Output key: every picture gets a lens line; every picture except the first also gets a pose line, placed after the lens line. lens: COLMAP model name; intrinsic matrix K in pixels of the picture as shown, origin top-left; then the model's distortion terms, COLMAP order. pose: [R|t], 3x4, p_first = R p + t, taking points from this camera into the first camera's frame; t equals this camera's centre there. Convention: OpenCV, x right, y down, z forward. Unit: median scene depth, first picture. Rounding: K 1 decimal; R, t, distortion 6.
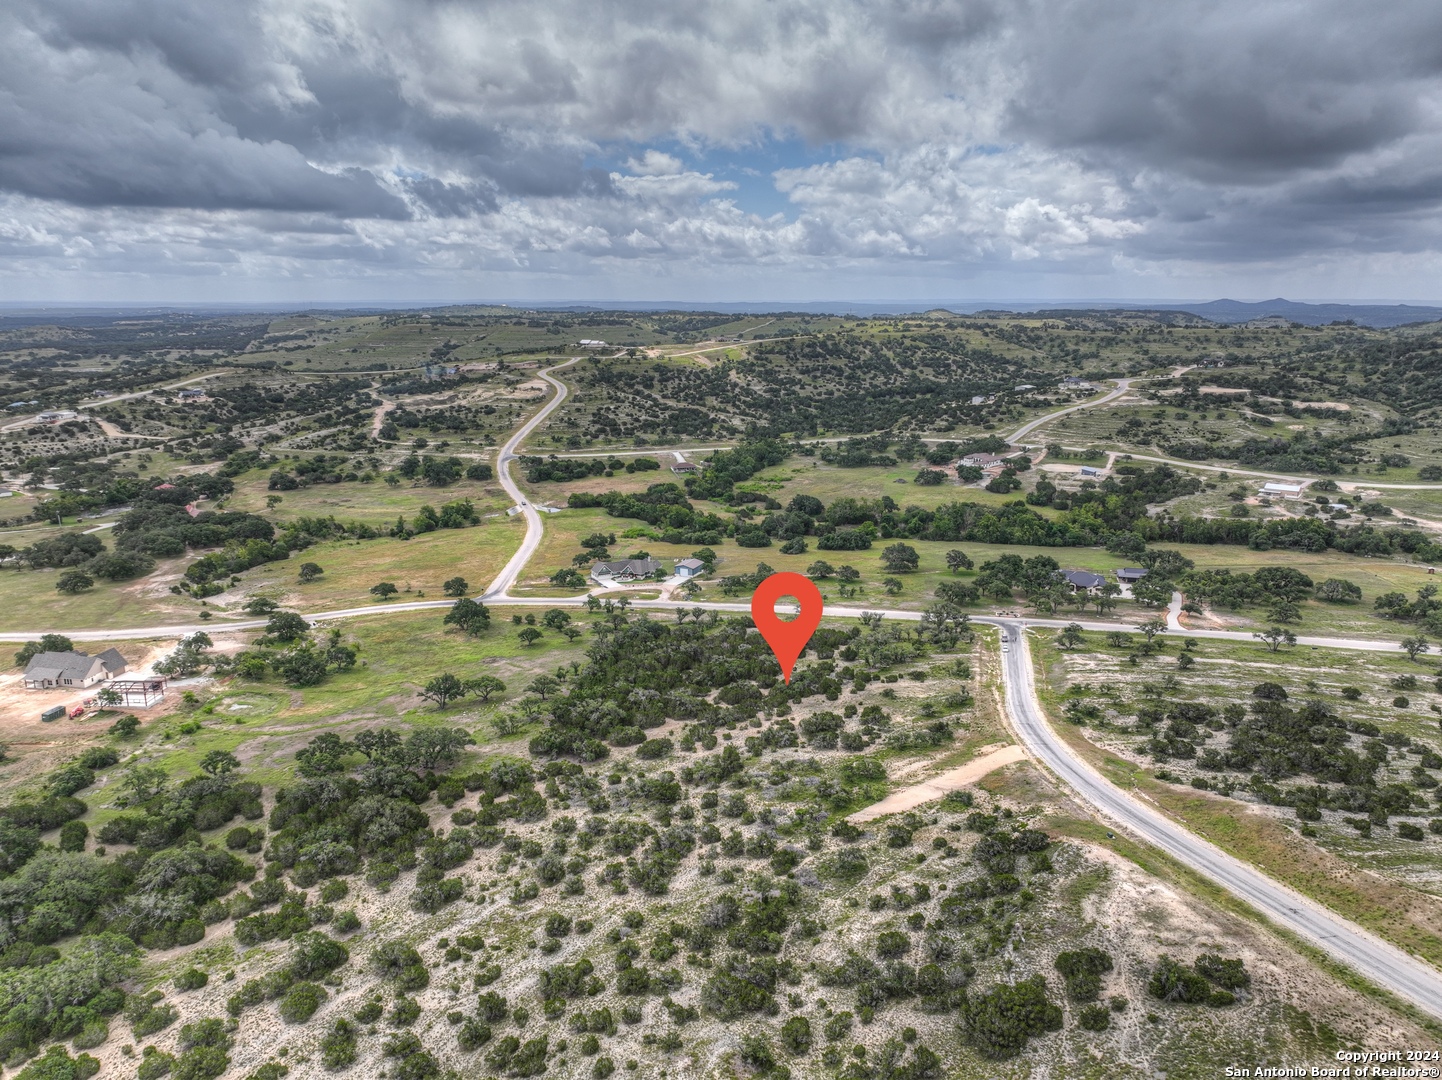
lens RADIAL K [[1014.2, 0, 726.9], [0, 1014.2, 565.5], [0, 0, 1]] dist [-0.001866, 0.019333]
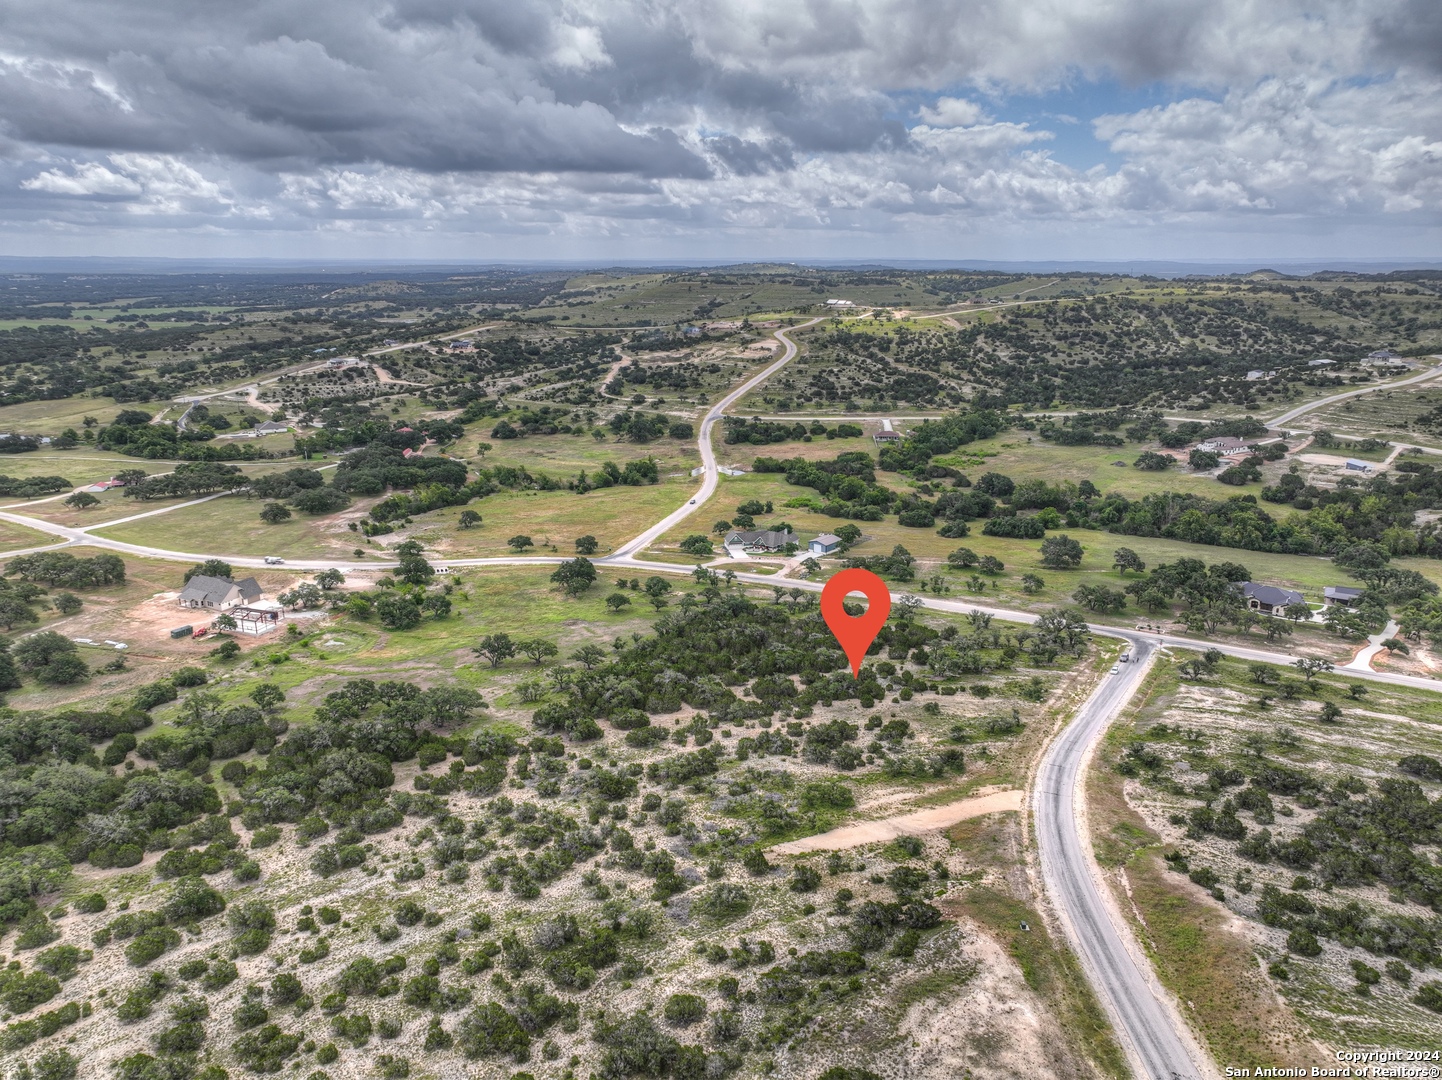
lens RADIAL K [[1014.2, 0, 723.9], [0, 1014.2, 569.4], [0, 0, 1]] dist [-0.001866, 0.019333]
pose [[0.958252, 0.086807, -0.272429, 0.108321], [-0.075395, 0.995792, 0.052104, -0.013396], [0.275806, -0.029389, 0.960764, 0.050438]]
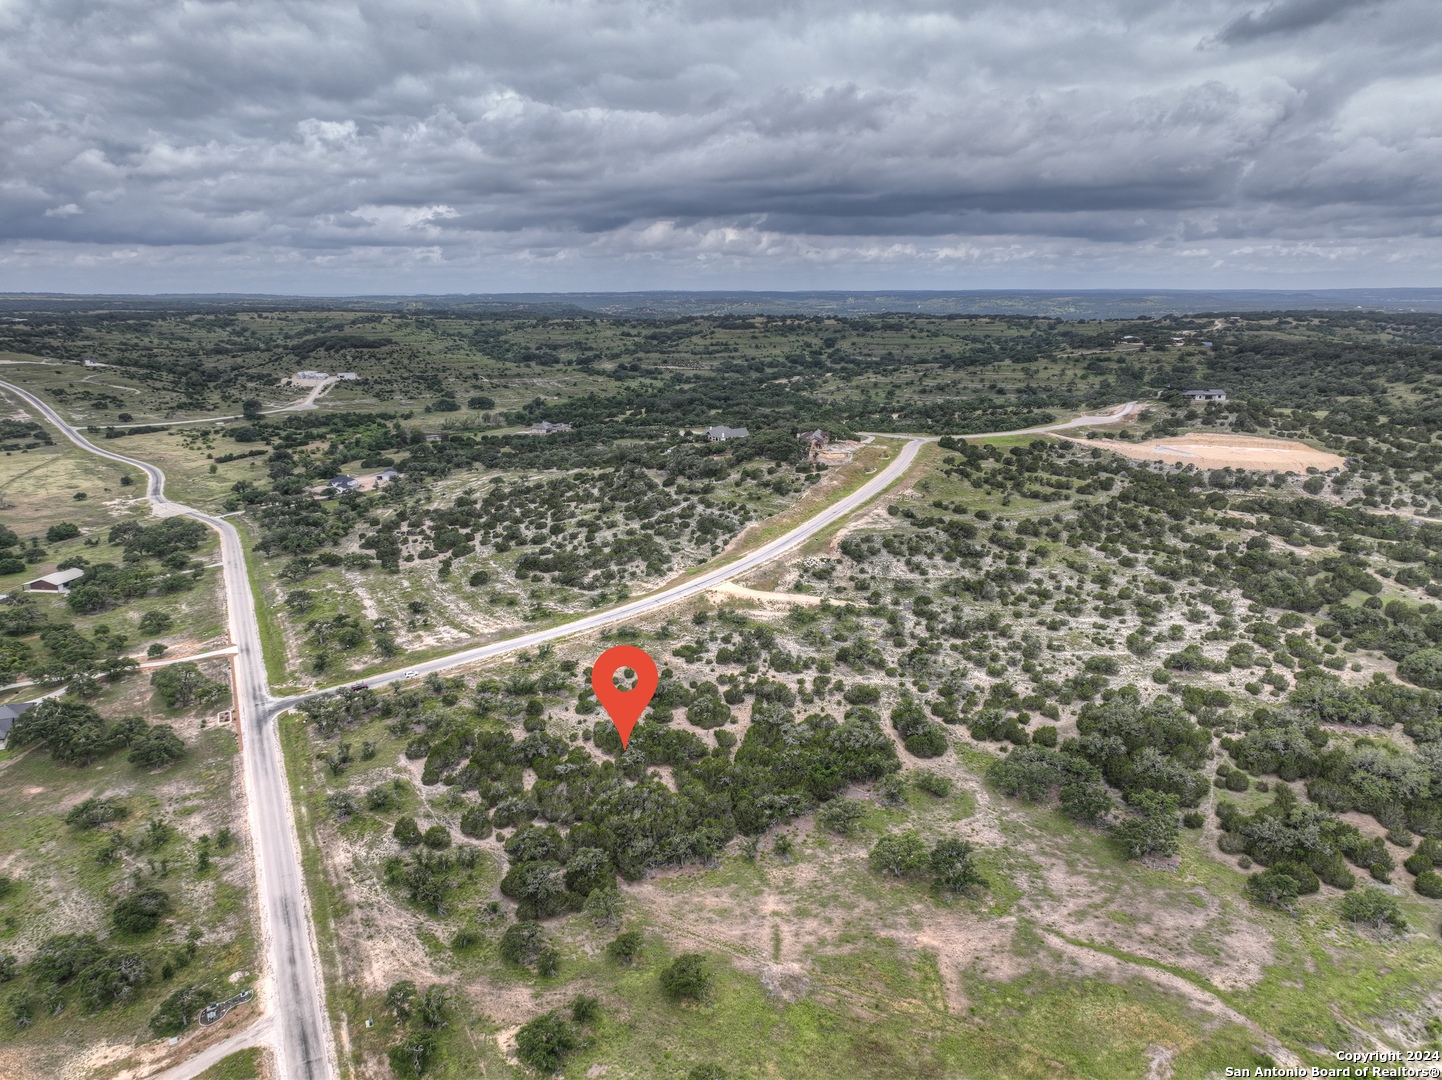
lens RADIAL K [[1014.2, 0, 720.2], [0, 1014.2, 532.7], [0, 0, 1]] dist [-0.001866, 0.019333]
pose [[-0.662491, -0.171972, 0.729062, -0.335820], [0.199625, 0.897558, 0.393114, -0.202428], [-0.721981, 0.405973, -0.560294, 0.742962]]
